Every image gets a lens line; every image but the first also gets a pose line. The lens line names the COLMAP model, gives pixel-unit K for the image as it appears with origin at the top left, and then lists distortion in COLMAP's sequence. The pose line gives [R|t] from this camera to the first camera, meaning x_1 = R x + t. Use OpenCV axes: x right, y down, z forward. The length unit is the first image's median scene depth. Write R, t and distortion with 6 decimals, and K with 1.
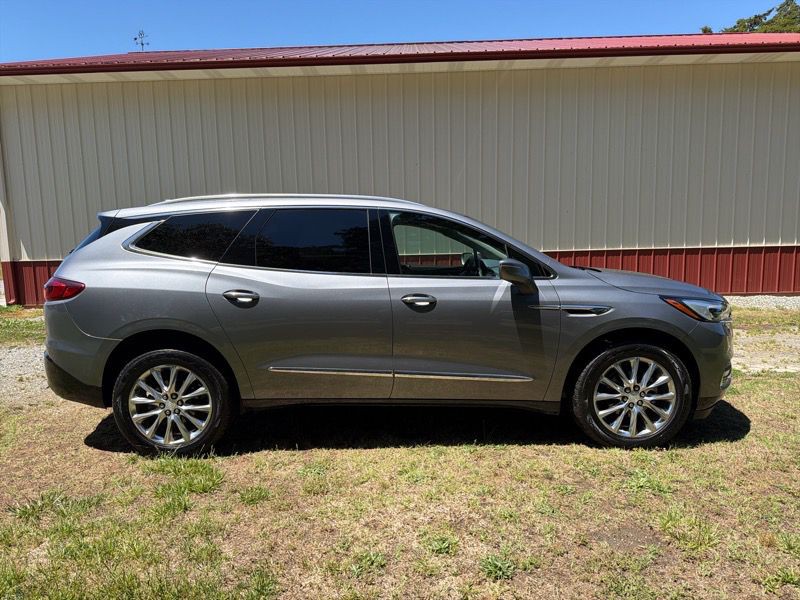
lens RADIAL K [[578.1, 0, 398.2], [0, 578.1, 301.7], [0, 0, 1]] dist [0.007813, -0.019808]
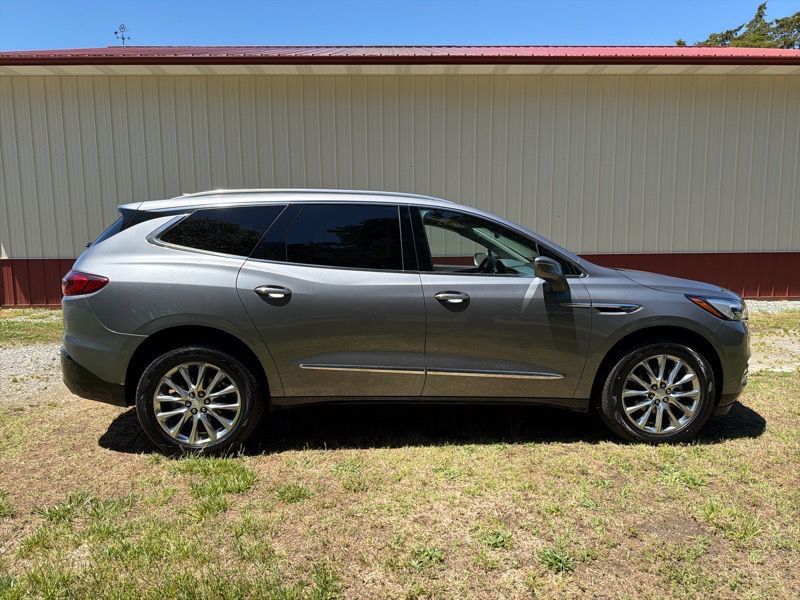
lens RADIAL K [[579.5, 0, 403.2], [0, 579.5, 306.1], [0, 0, 1]] dist [0.004230, -0.018702]
pose [[0.998302, 0.006297, 0.057908, -0.105552], [-0.006217, 0.999979, -0.001563, 0.014271], [-0.057917, 0.001200, 0.998321, 0.005603]]
